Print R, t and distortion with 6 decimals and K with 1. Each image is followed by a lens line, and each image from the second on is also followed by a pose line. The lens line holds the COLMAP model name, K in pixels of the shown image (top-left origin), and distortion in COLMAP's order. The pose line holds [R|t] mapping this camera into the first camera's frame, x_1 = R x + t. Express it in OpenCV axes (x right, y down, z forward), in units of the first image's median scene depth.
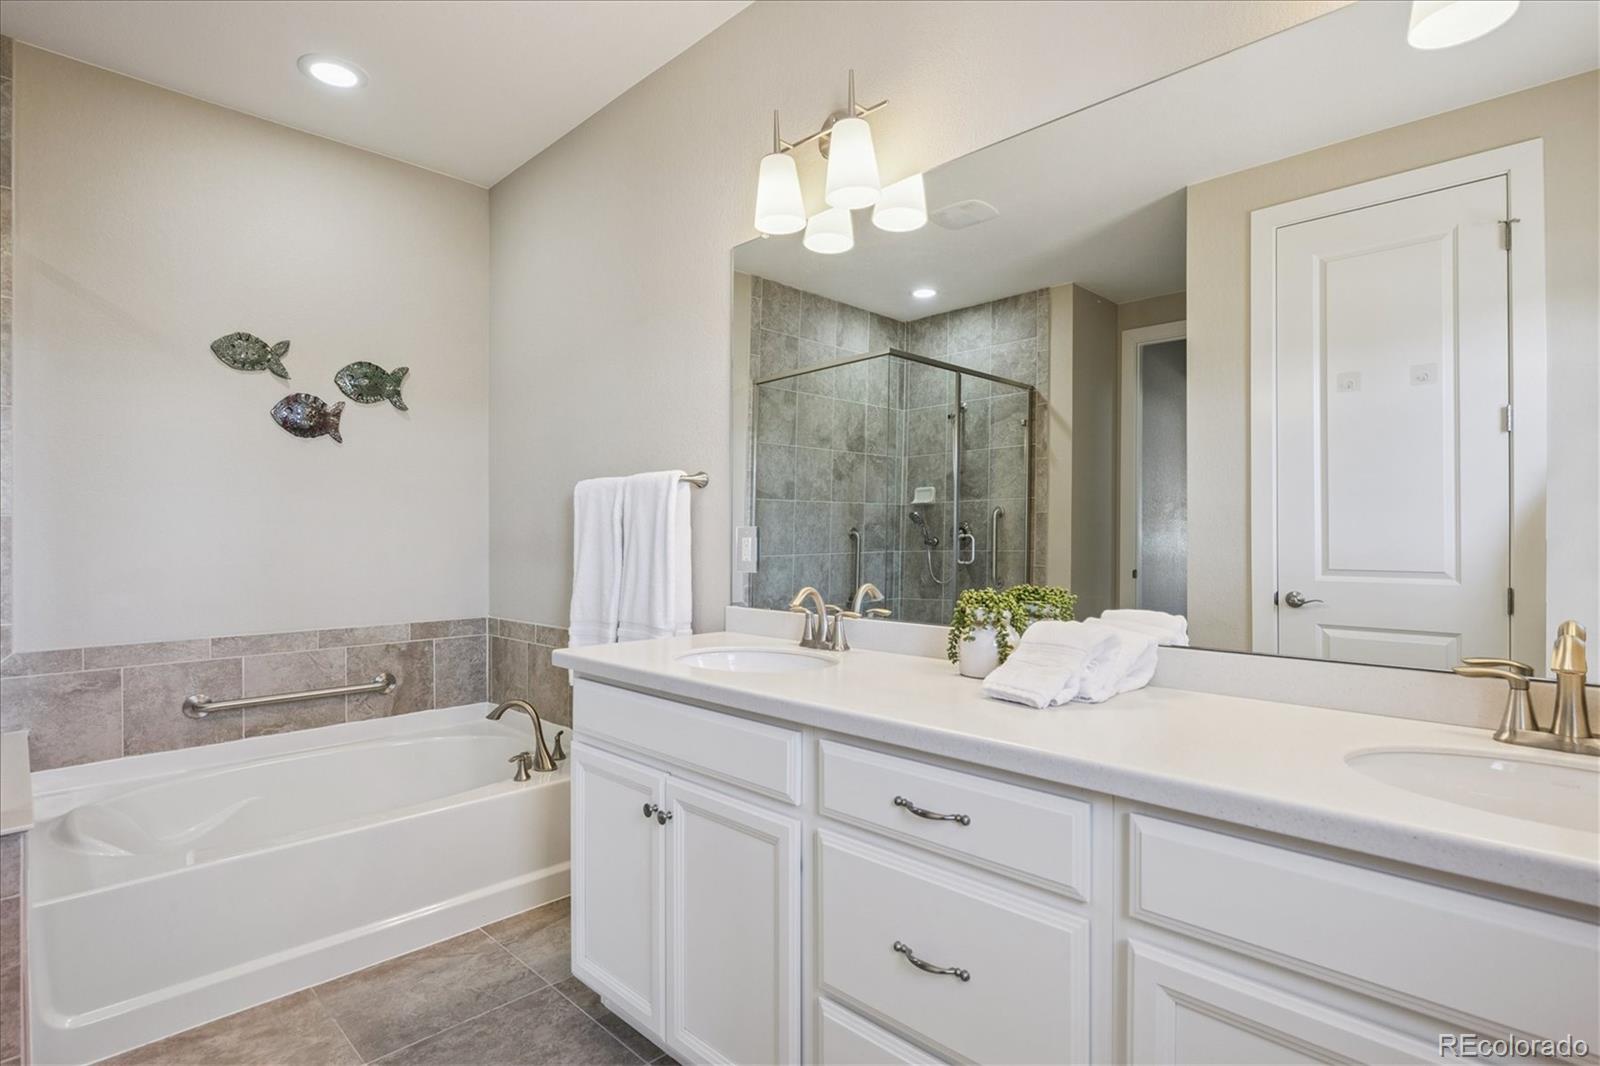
lens RADIAL K [[810.7, 0, 798.1], [0, 810.7, 519.7], [0, 0, 1]] dist [0.000083, -0.000918]
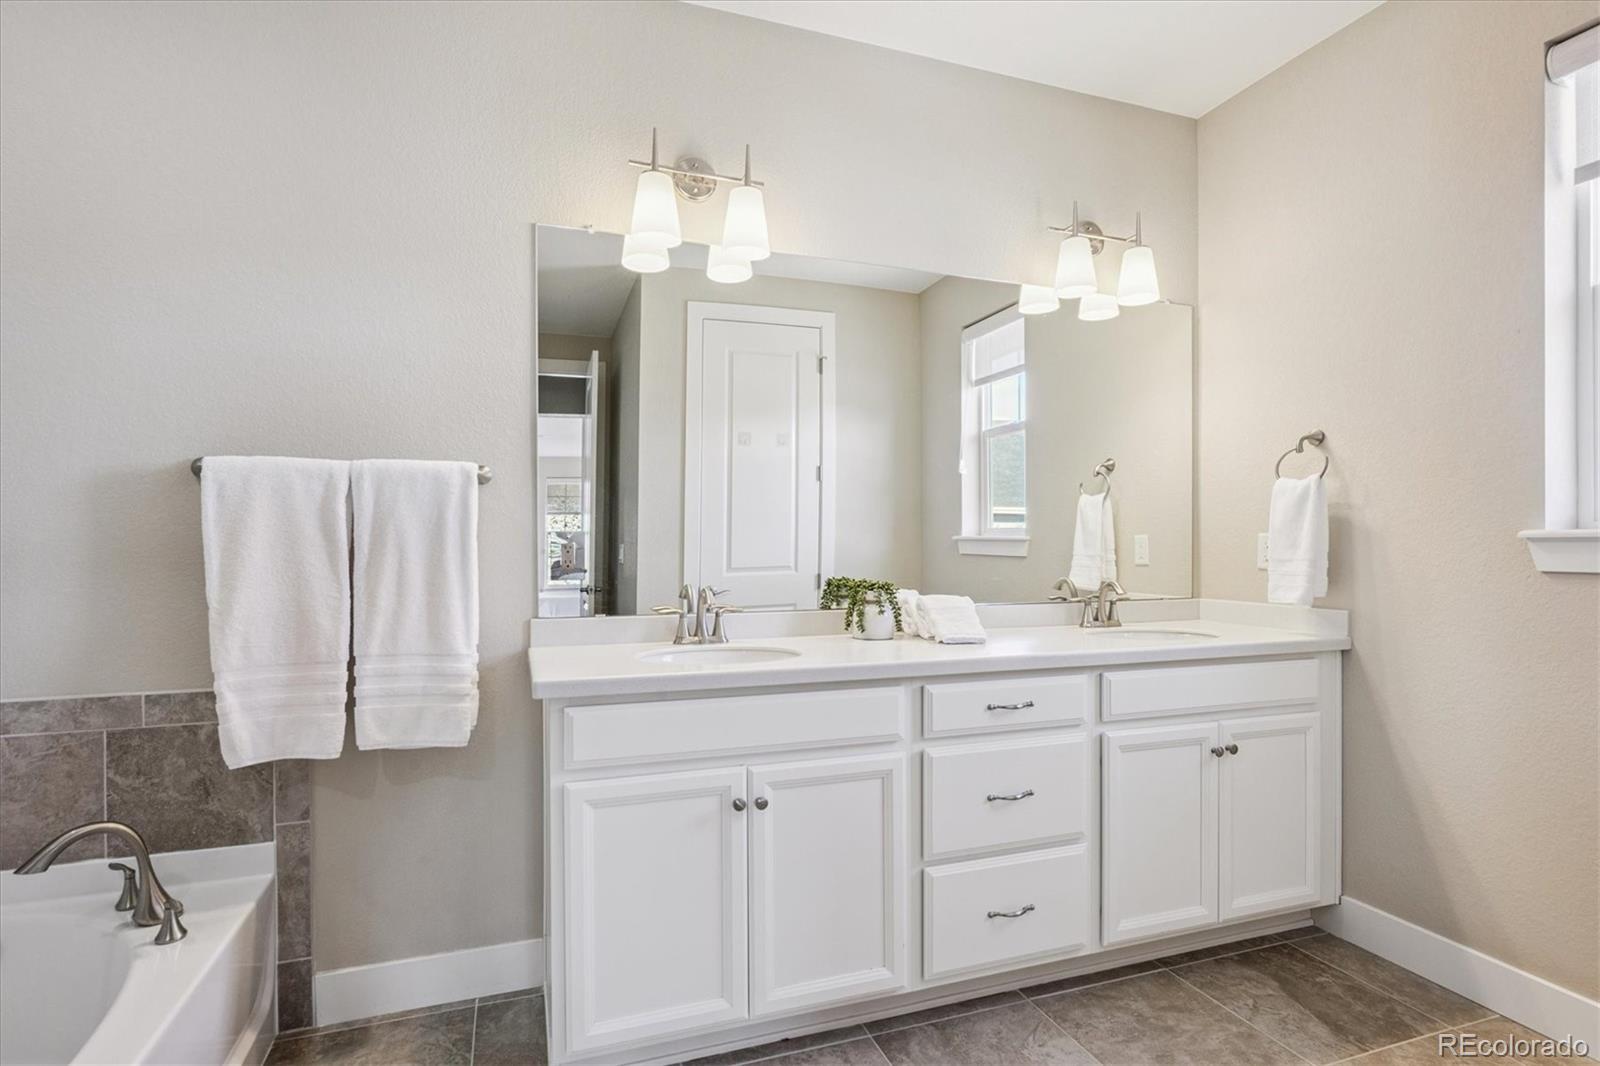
lens RADIAL K [[810.7, 0, 795.4], [0, 810.7, 529.7], [0, 0, 1]] dist [0.000083, -0.000918]
pose [[0.444422, 0.014708, 0.895697, -0.665250], [-0.004601, 0.999889, -0.014136, 0.017221], [-0.895805, 0.002161, 0.444441, 0.300168]]
